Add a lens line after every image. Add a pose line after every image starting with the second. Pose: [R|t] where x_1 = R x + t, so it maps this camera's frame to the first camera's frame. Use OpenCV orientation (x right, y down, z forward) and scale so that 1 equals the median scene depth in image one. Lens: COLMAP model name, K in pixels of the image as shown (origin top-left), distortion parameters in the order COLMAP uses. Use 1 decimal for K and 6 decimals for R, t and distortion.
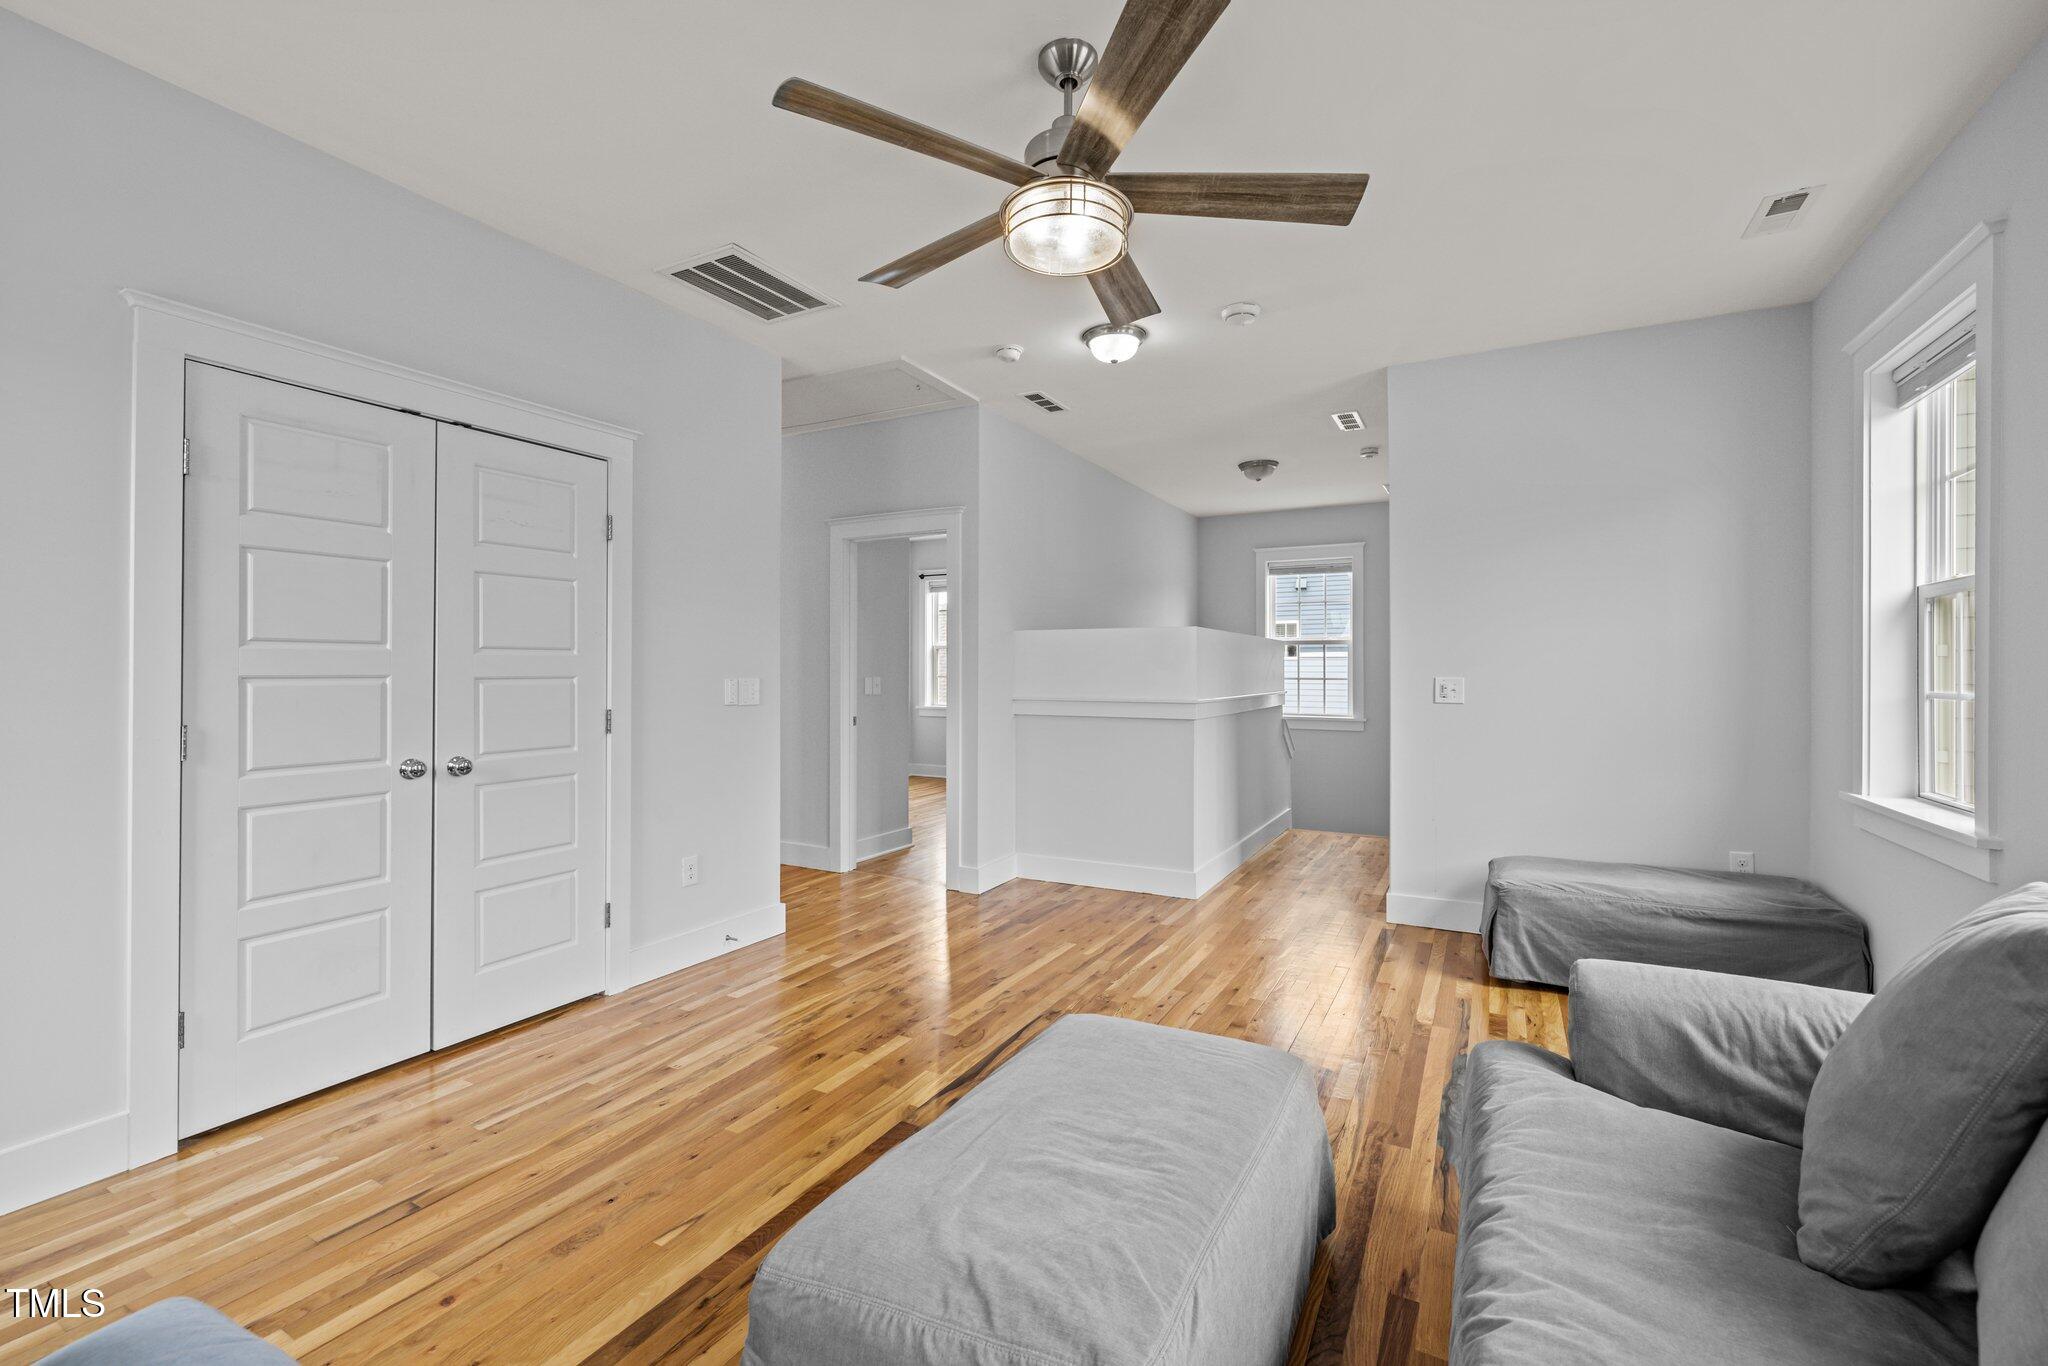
lens RADIAL K [[861.7, 0, 1025.7], [0, 861.7, 672.2], [0, 0, 1]] dist [0.002601, -0.002035]
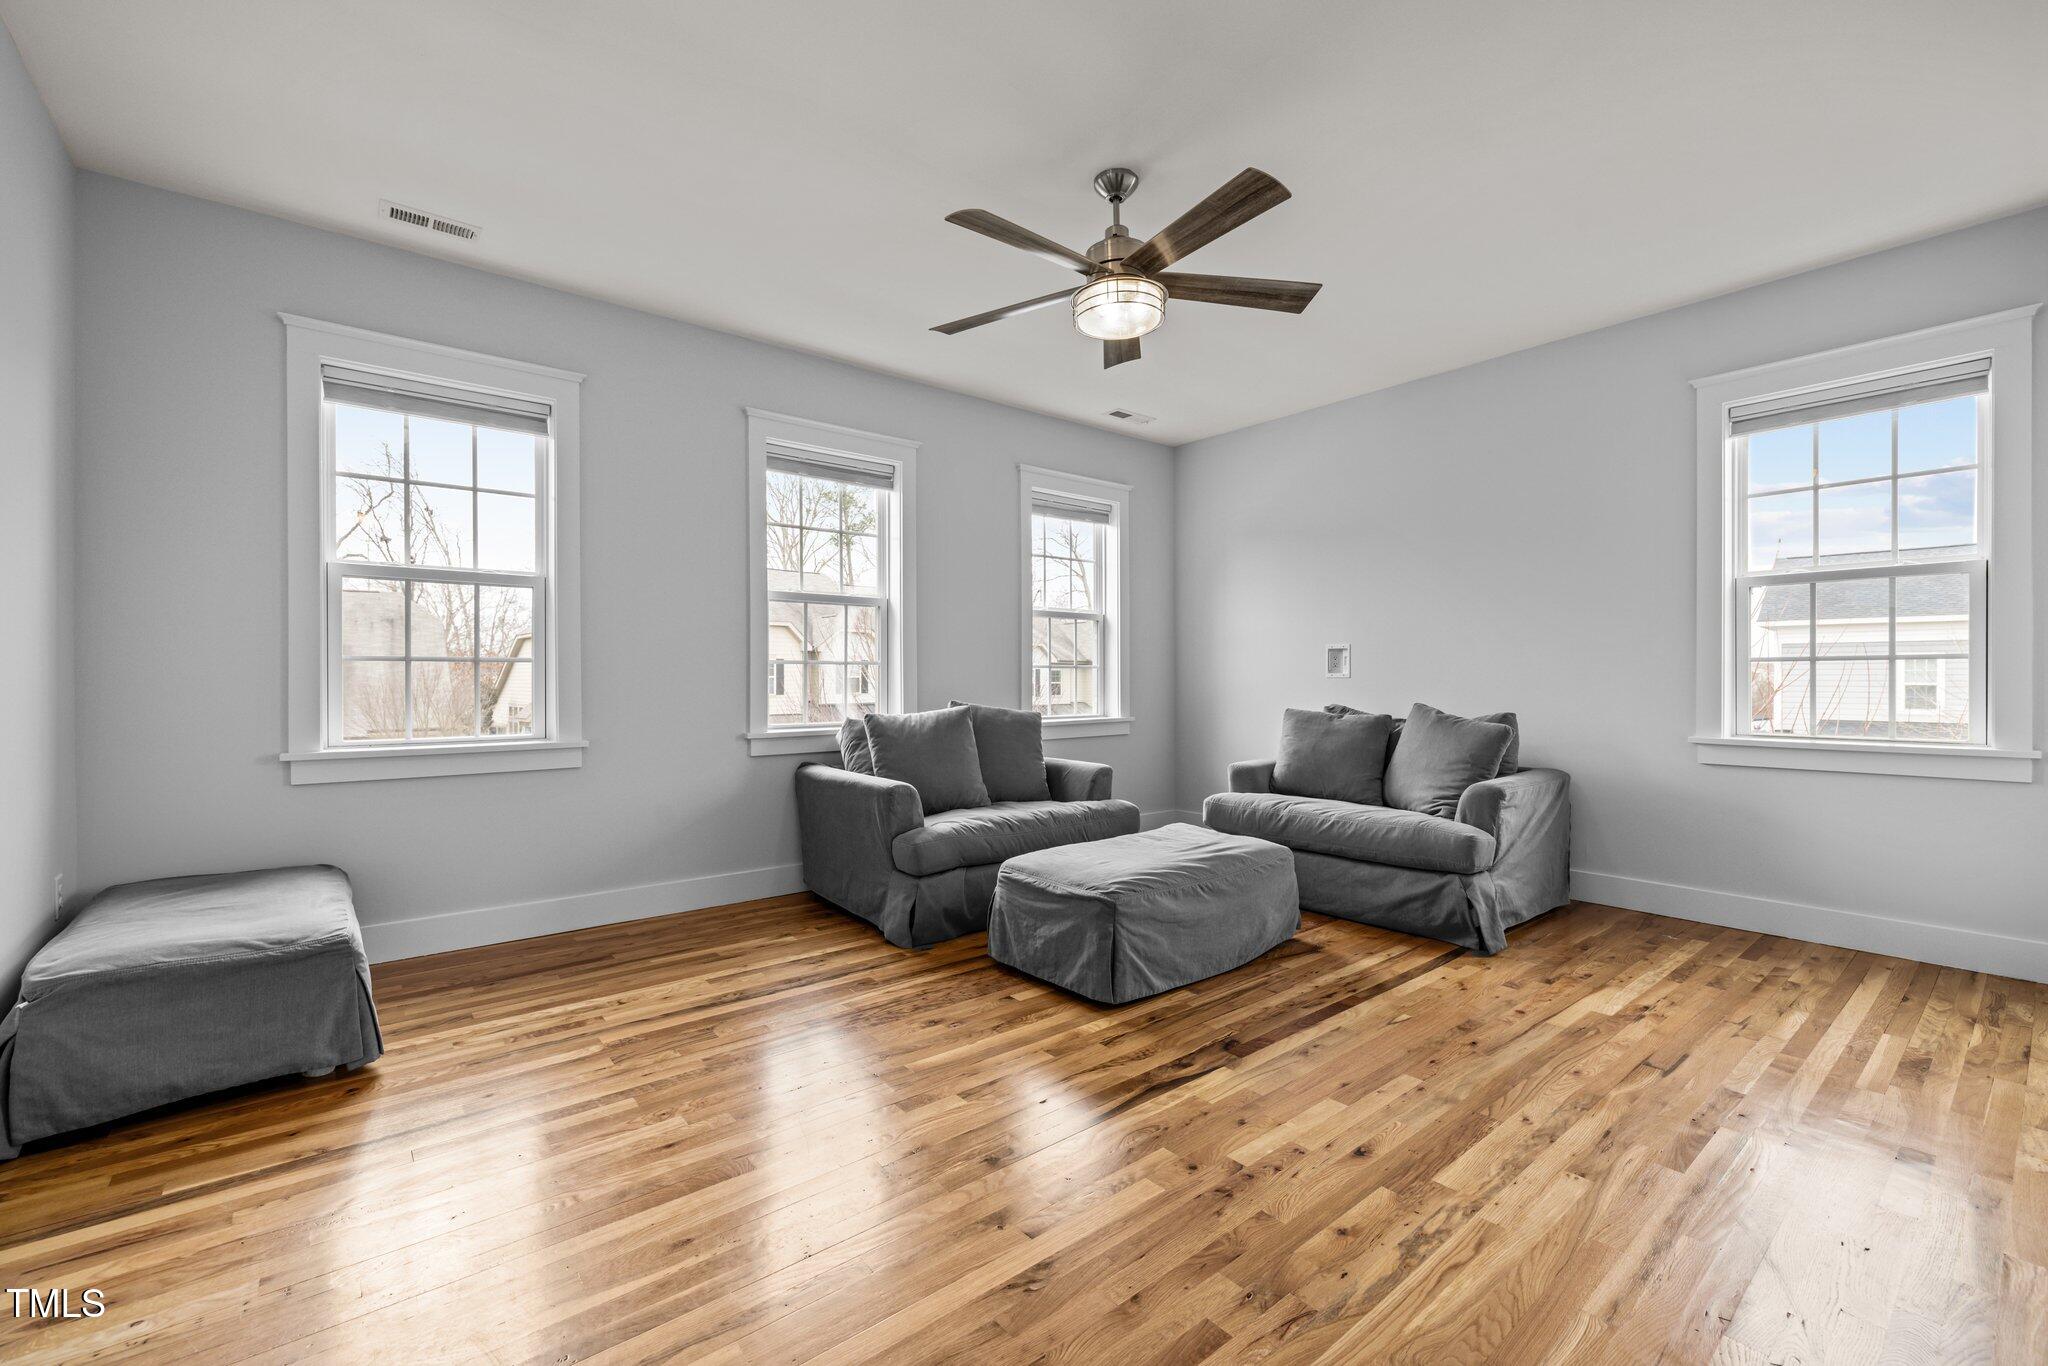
lens RADIAL K [[861.7, 0, 1023.1], [0, 861.7, 686.6], [0, 0, 1]] dist [0.002601, -0.002035]
pose [[-0.927452, -0.004417, 0.373917, -0.265684], [-0.001088, 0.999958, 0.009115, 0.059929], [-0.373941, 0.008047, -0.927418, 1.907436]]
